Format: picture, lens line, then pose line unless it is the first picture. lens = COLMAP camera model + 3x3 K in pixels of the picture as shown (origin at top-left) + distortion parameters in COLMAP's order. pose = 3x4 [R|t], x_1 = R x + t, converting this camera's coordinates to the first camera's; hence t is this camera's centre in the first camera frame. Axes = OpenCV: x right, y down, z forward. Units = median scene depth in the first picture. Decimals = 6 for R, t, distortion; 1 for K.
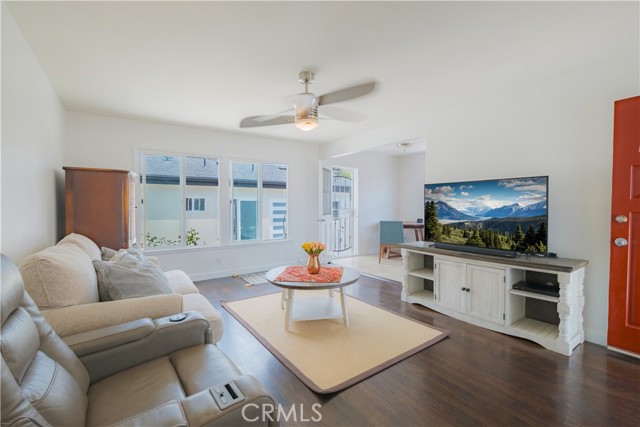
lens RADIAL K [[282.7, 0, 314.9], [0, 282.7, 209.5], [0, 0, 1]] dist [-0.008004, -0.000170]
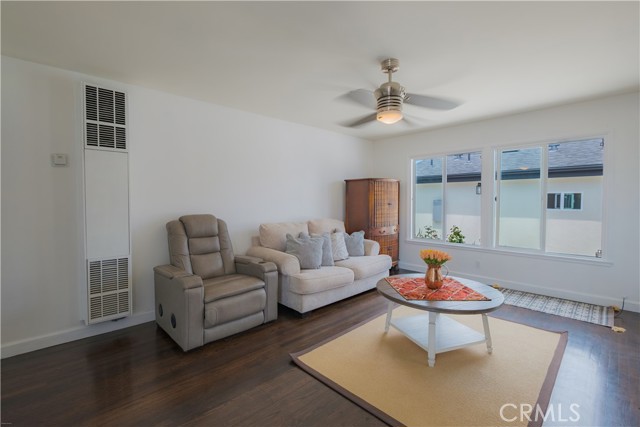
lens RADIAL K [[282.7, 0, 314.9], [0, 282.7, 209.5], [0, 0, 1]] dist [-0.008004, -0.000170]
pose [[0.145265, 0.028512, -0.988982, 0.319626], [-0.013562, 0.999548, 0.026824, -0.007004], [0.989300, 0.009516, 0.145586, 0.234460]]
